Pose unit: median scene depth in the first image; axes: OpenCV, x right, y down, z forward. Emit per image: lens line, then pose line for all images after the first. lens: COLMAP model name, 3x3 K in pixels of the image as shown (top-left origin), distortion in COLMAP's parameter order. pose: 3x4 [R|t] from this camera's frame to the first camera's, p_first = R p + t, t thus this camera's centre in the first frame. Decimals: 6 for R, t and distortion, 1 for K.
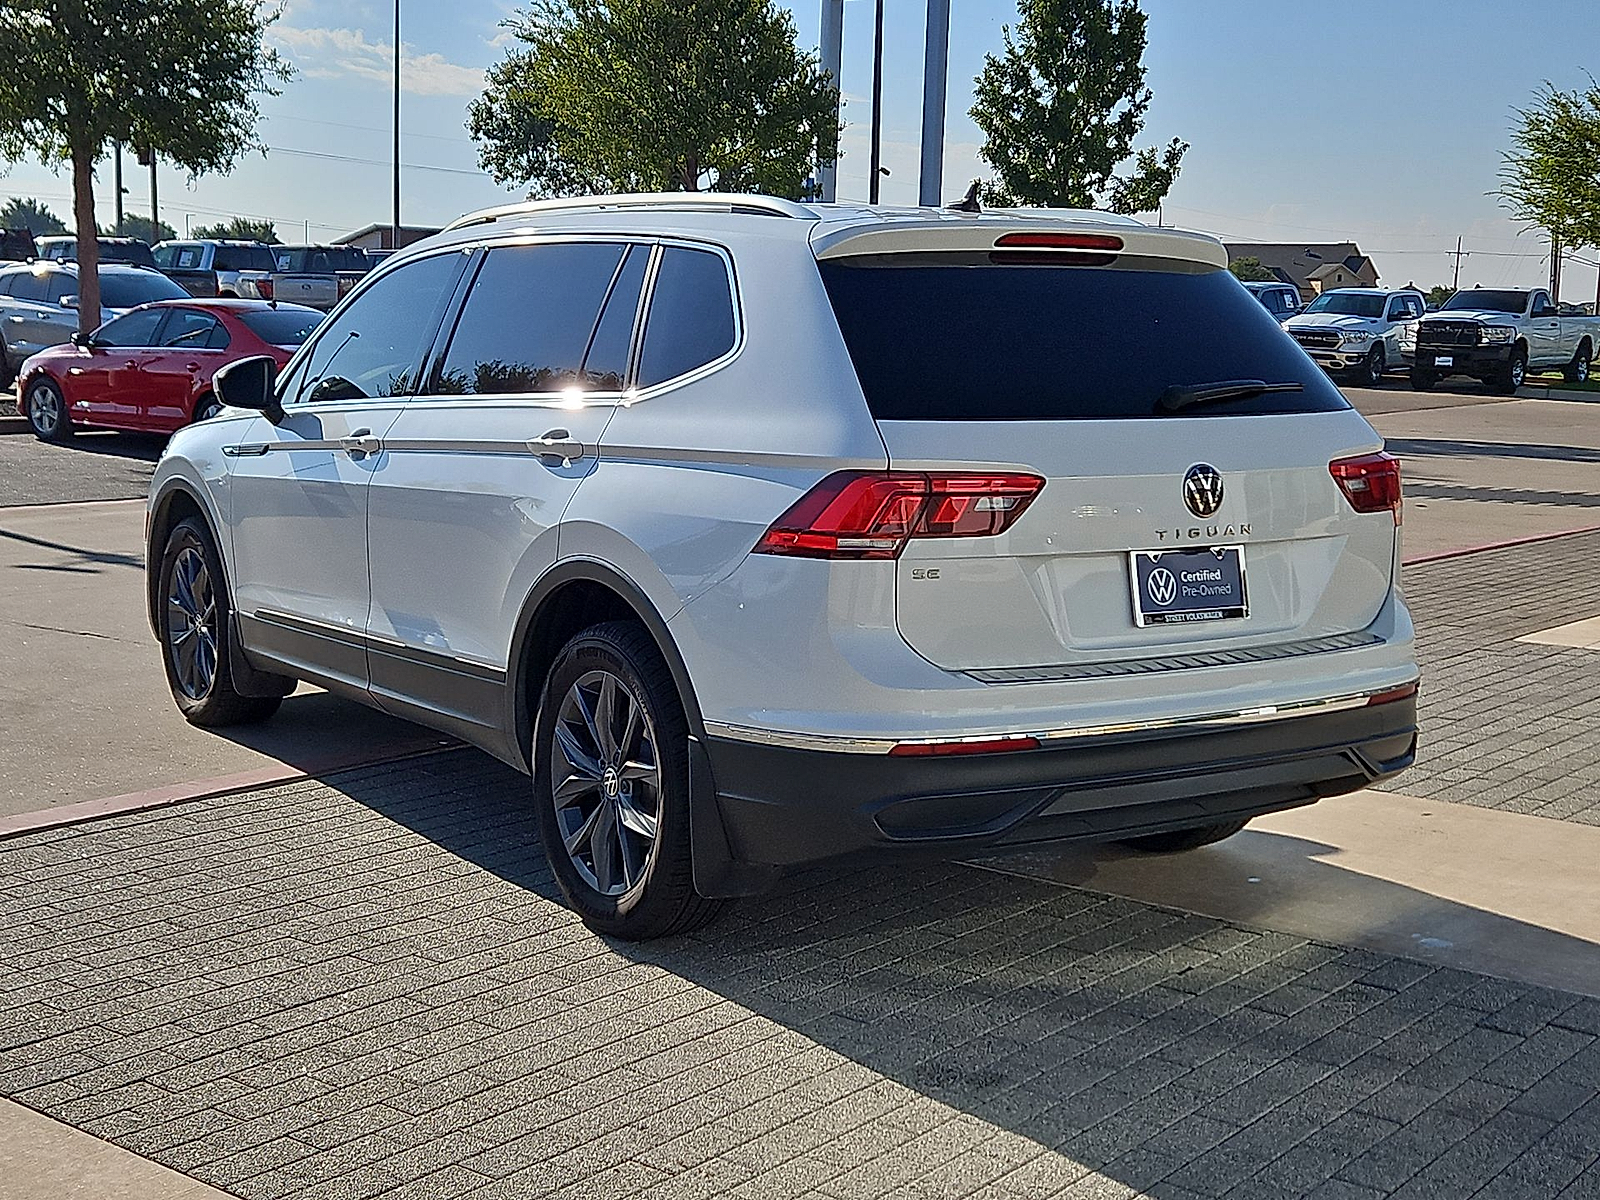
lens RADIAL K [[2132.8, 0, 770.8], [0, 2132.8, 596.1], [0, 0, 1]] dist [0.098209, -0.082272]
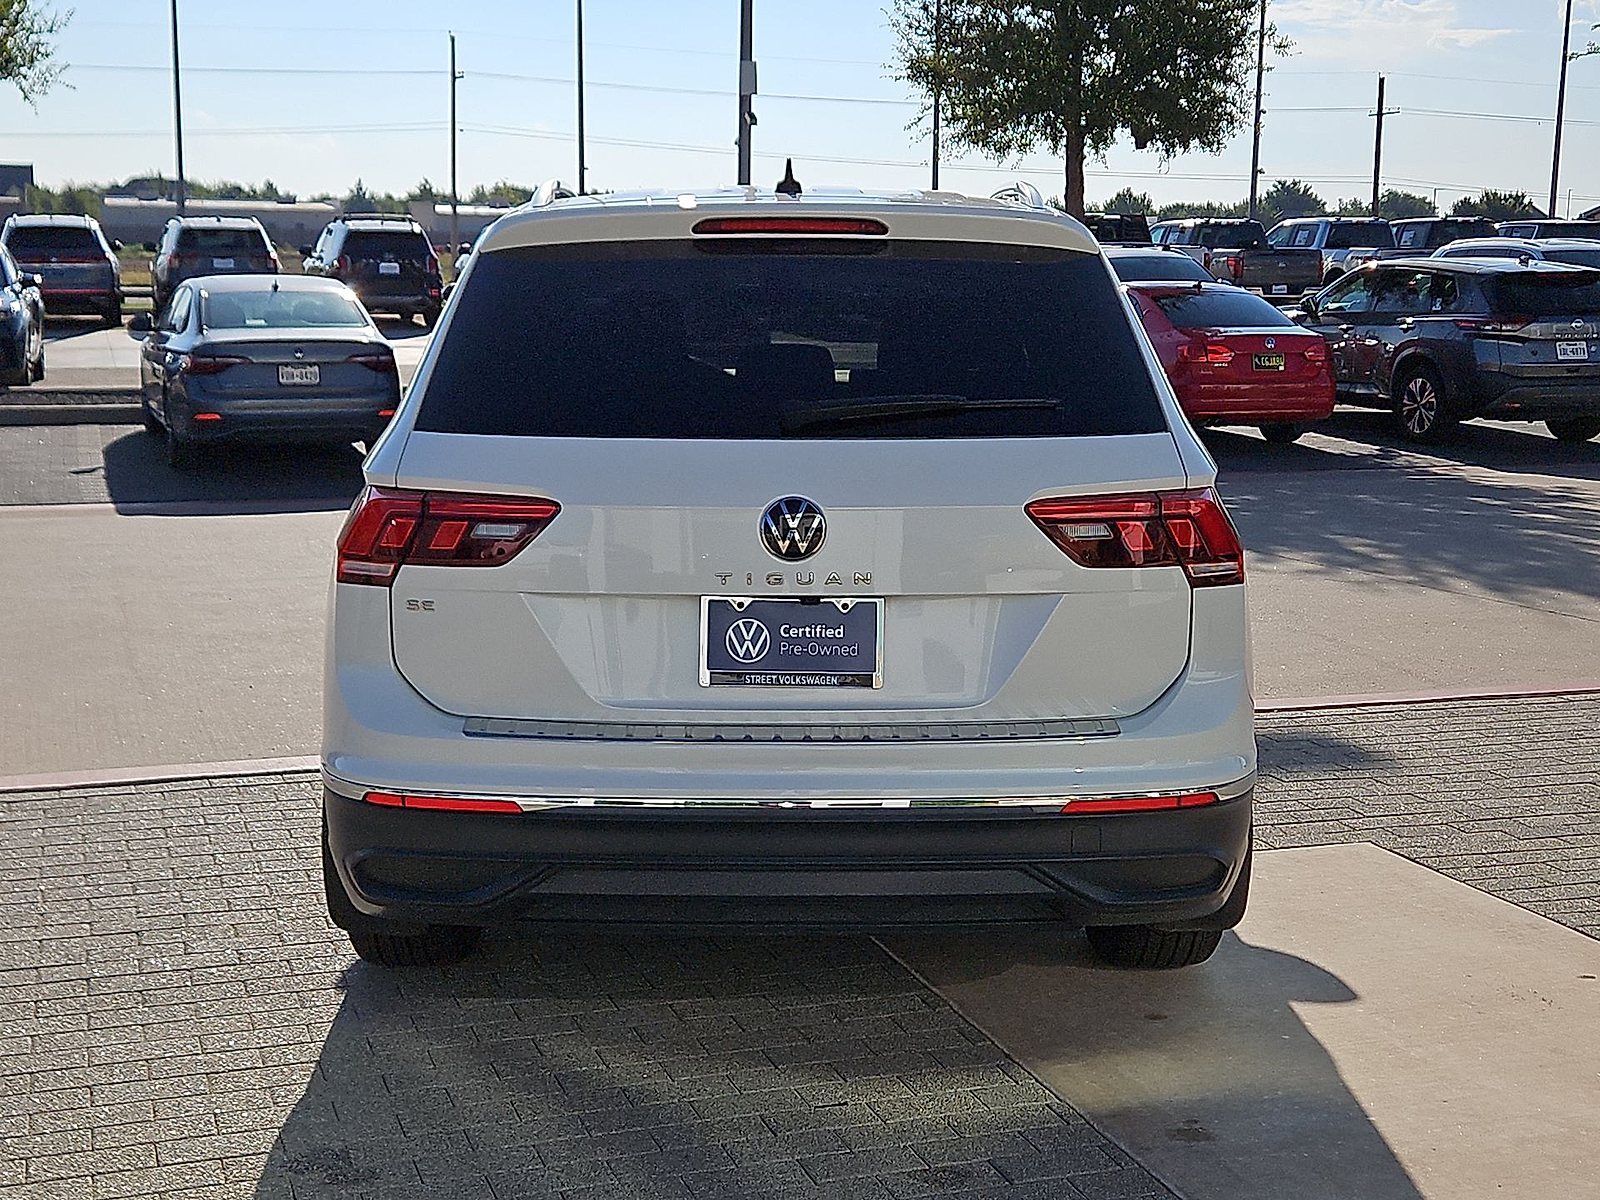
lens RADIAL K [[2132.8, 0, 770.8], [0, 2132.8, 596.1], [0, 0, 1]] dist [0.098209, -0.082272]
pose [[0.841780, 0.069810, -0.535287, 0.620838], [-0.064048, 0.997514, 0.029371, -0.045768], [0.536007, 0.009560, 0.844159, 0.294998]]
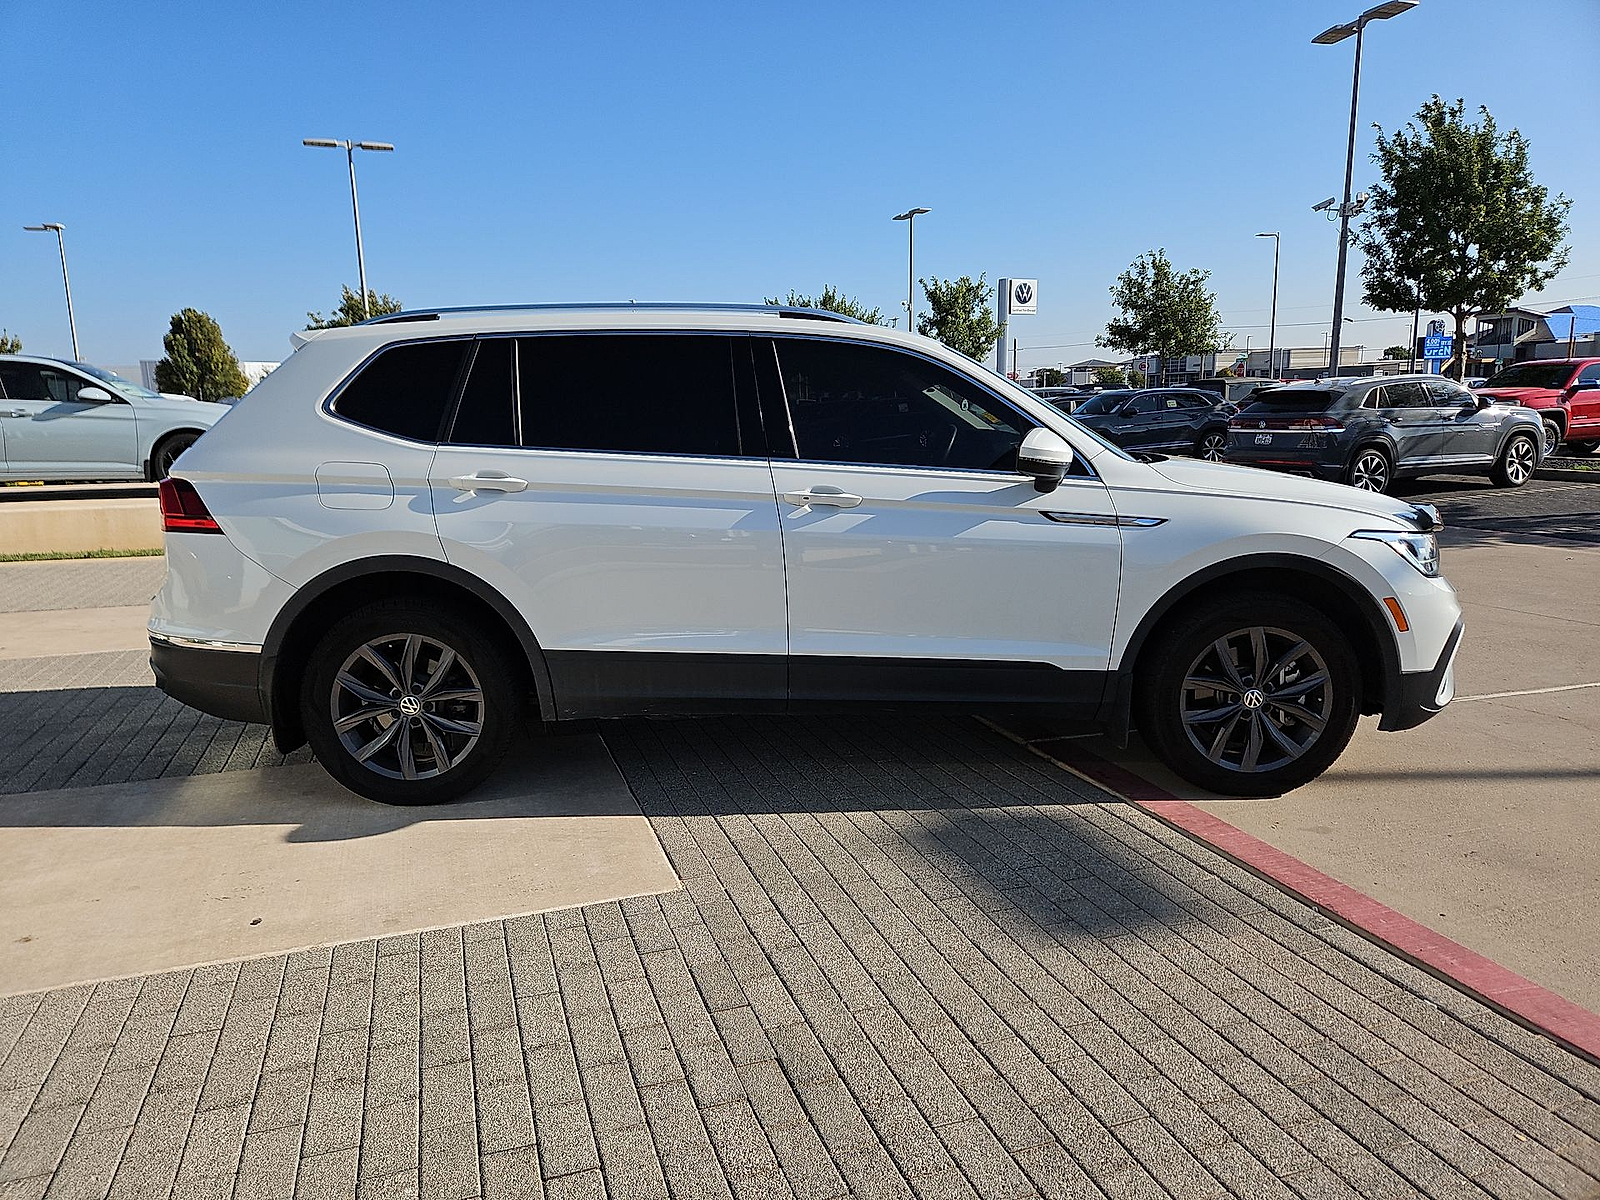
lens RADIAL K [[1047.7, 0, 800.0], [0, 1047.7, 600.0], [0, 0, 1]] dist [0.048649, -0.002862]
pose [[-0.518429, 0.144004, -0.842908, 0.743256], [-0.113149, 0.965499, 0.234540, -0.221138], [0.847601, 0.216967, -0.484249, 1.869911]]
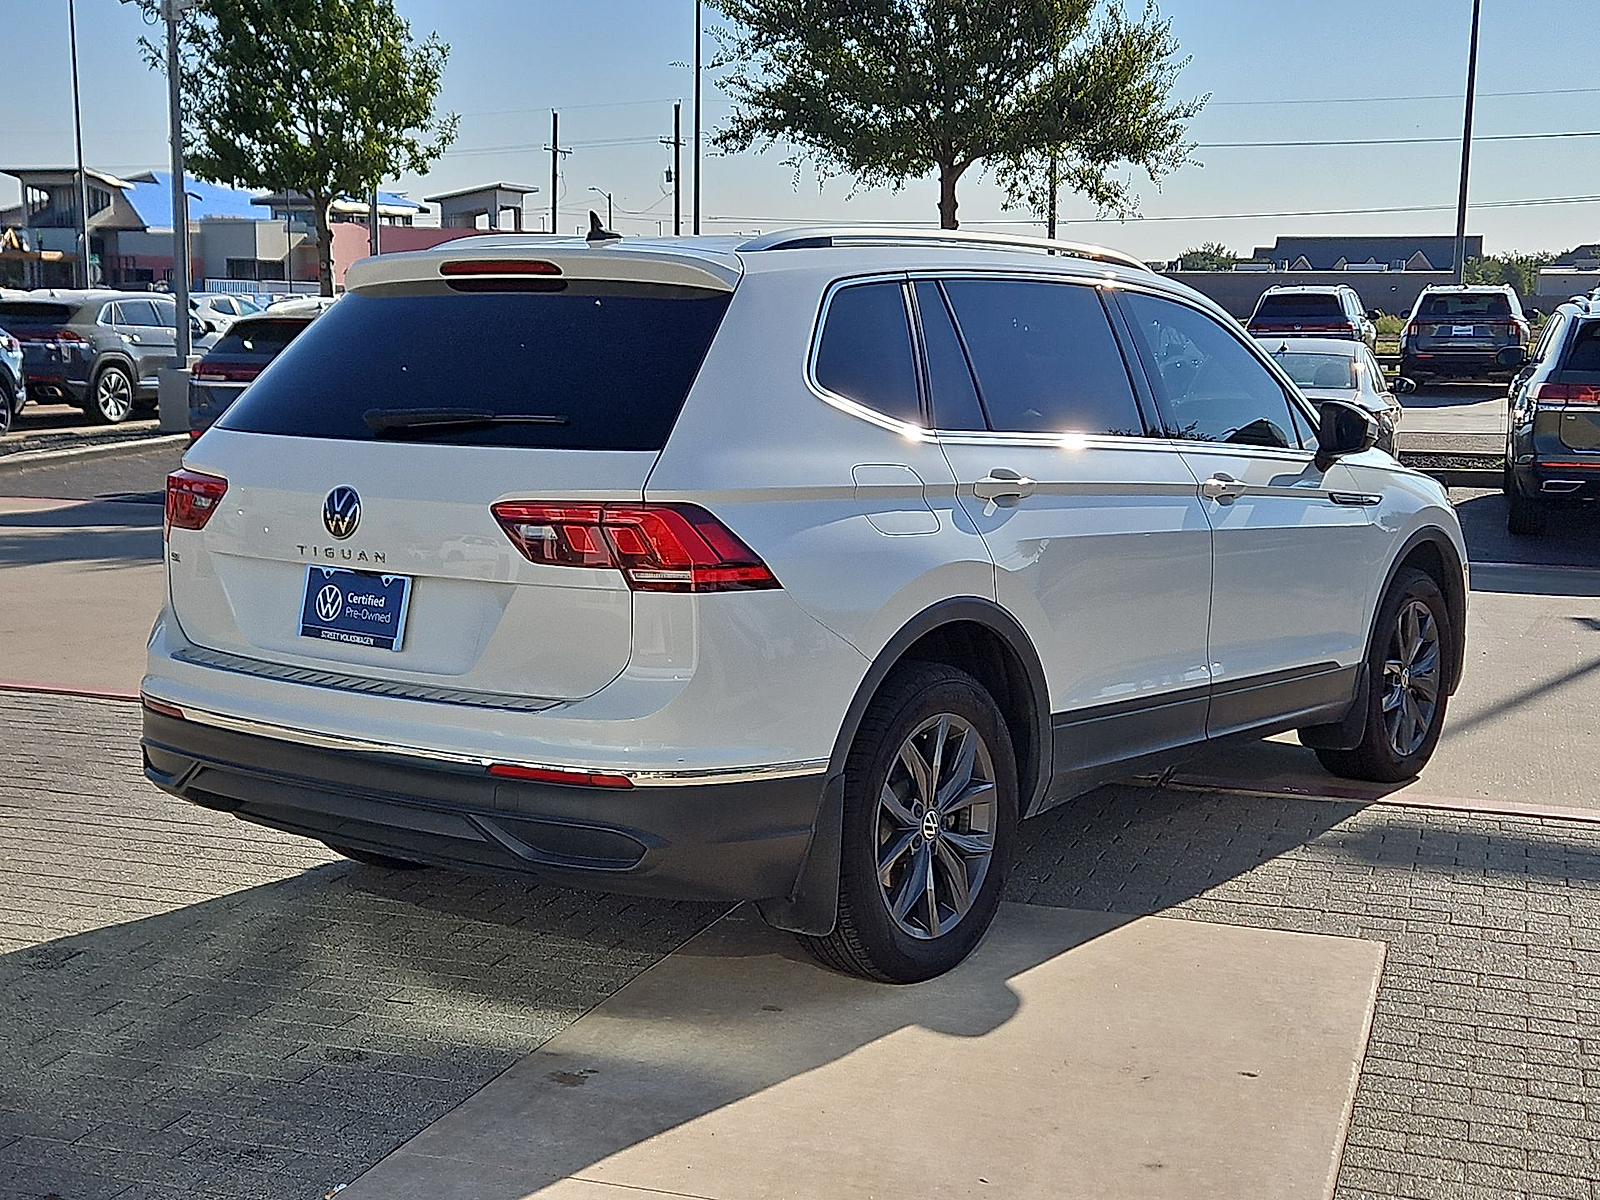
lens RADIAL K [[2130.1, 0, 749.9], [0, 2130.1, 631.1], [0, 0, 1]] dist [0.071791, -0.026344]
pose [[0.345300, 0.120938, -0.930668, 1.179757], [-0.133275, 0.987931, 0.078931, -0.096576], [0.928981, 0.096780, 0.357250, 0.804763]]
